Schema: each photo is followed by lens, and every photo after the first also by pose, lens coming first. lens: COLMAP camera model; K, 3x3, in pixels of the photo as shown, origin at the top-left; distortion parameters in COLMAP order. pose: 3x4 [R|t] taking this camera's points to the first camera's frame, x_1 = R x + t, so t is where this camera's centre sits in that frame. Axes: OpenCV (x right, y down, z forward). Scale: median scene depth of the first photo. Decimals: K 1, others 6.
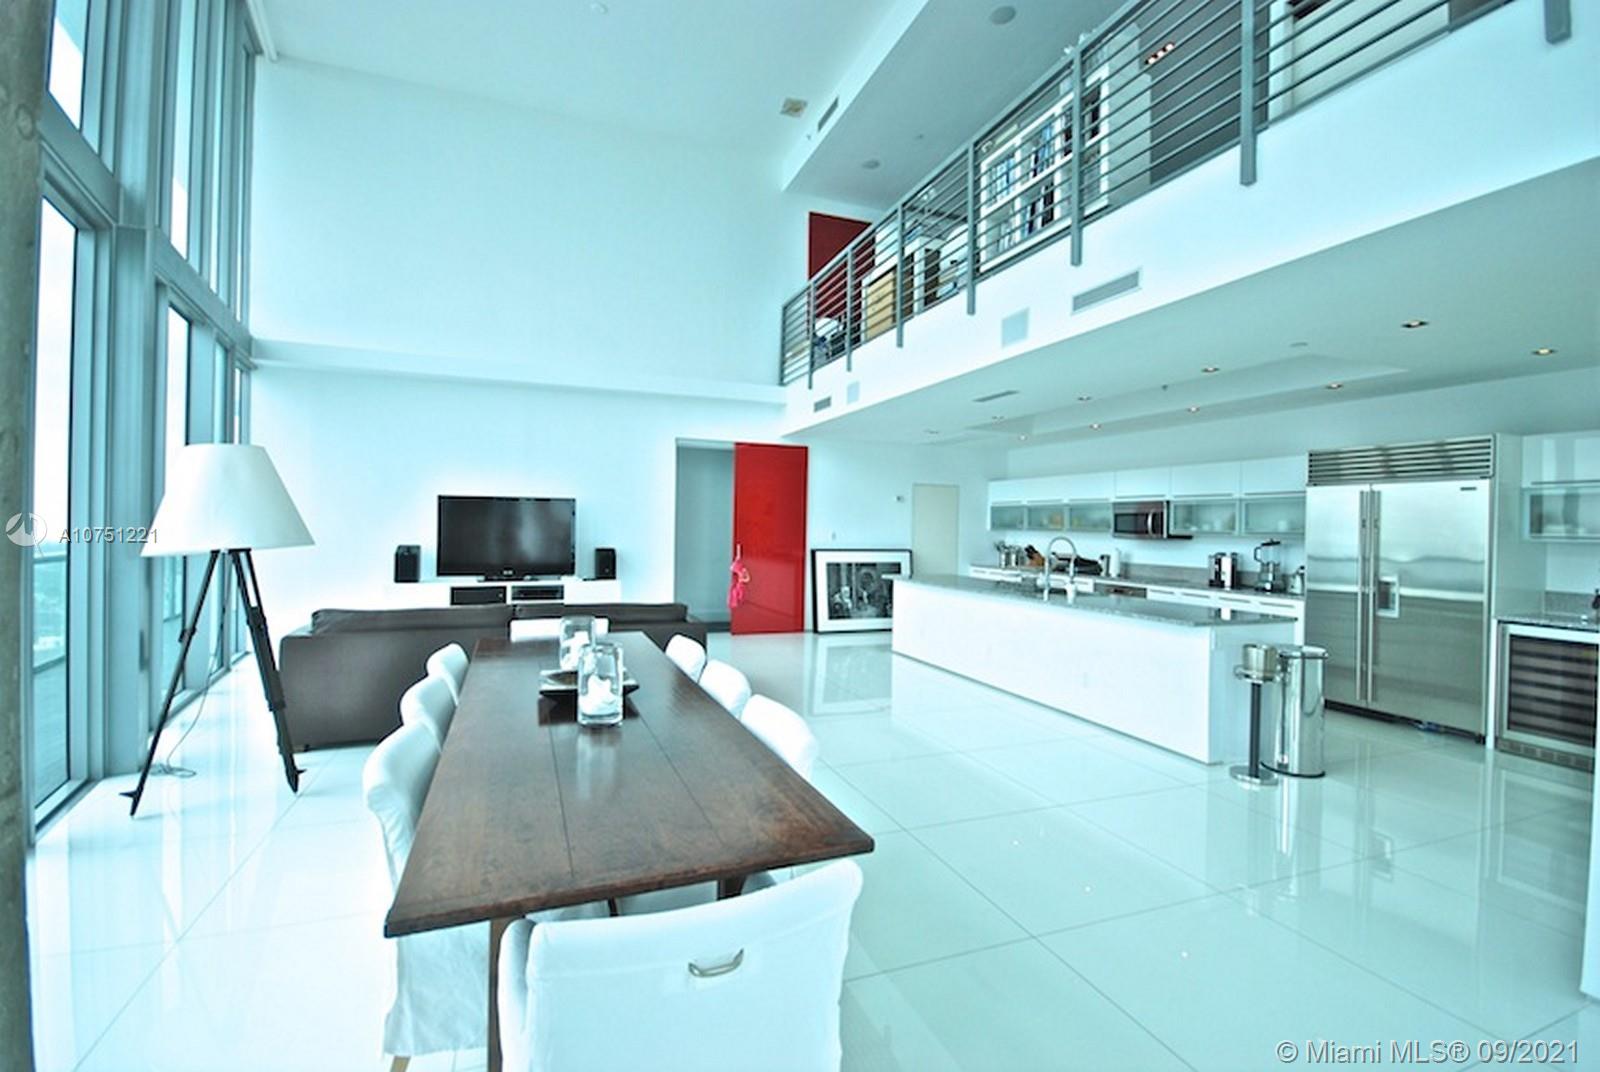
lens RADIAL K [[697.4, 0, 804.4], [0, 697.4, 528.0], [0, 0, 1]] dist [-0.001498, -0.000496]
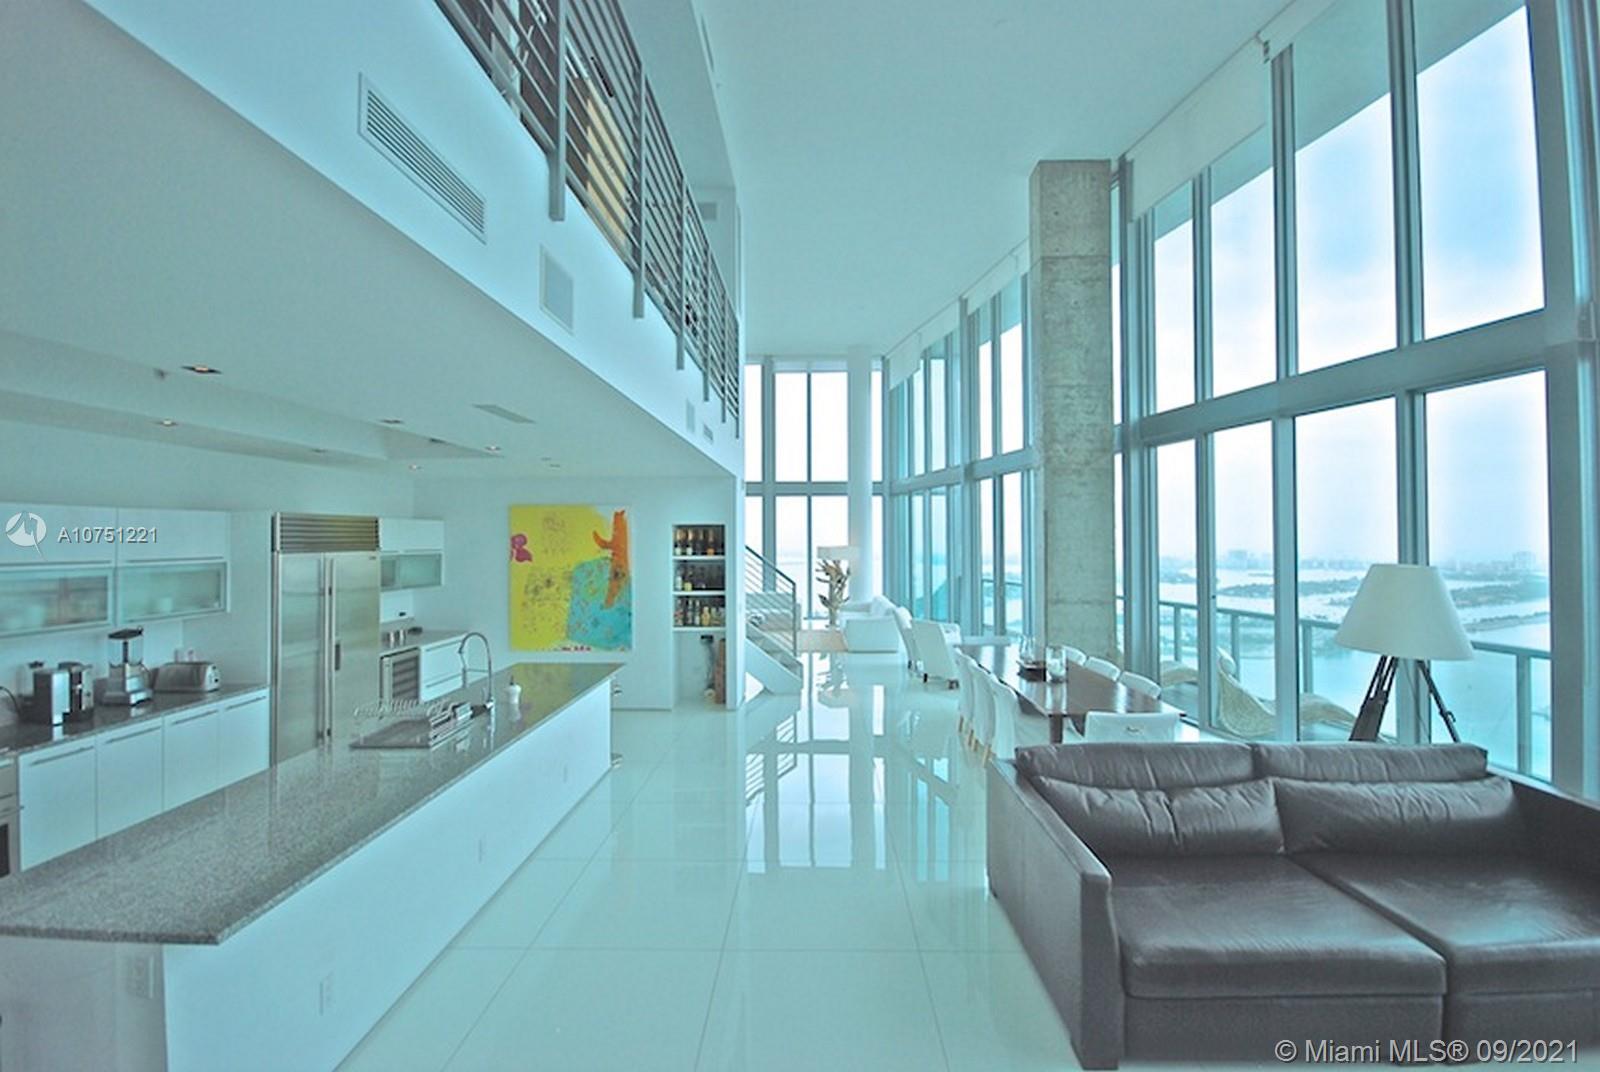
lens RADIAL K [[697.4, 0, 804.4], [0, 697.4, 528.0], [0, 0, 1]] dist [-0.001498, -0.000496]
pose [[-0.922420, -0.010718, 0.386038, -0.241207], [-0.014158, 0.999881, -0.006069, -0.102374], [-0.385928, -0.011064, -0.922463, 1.688446]]
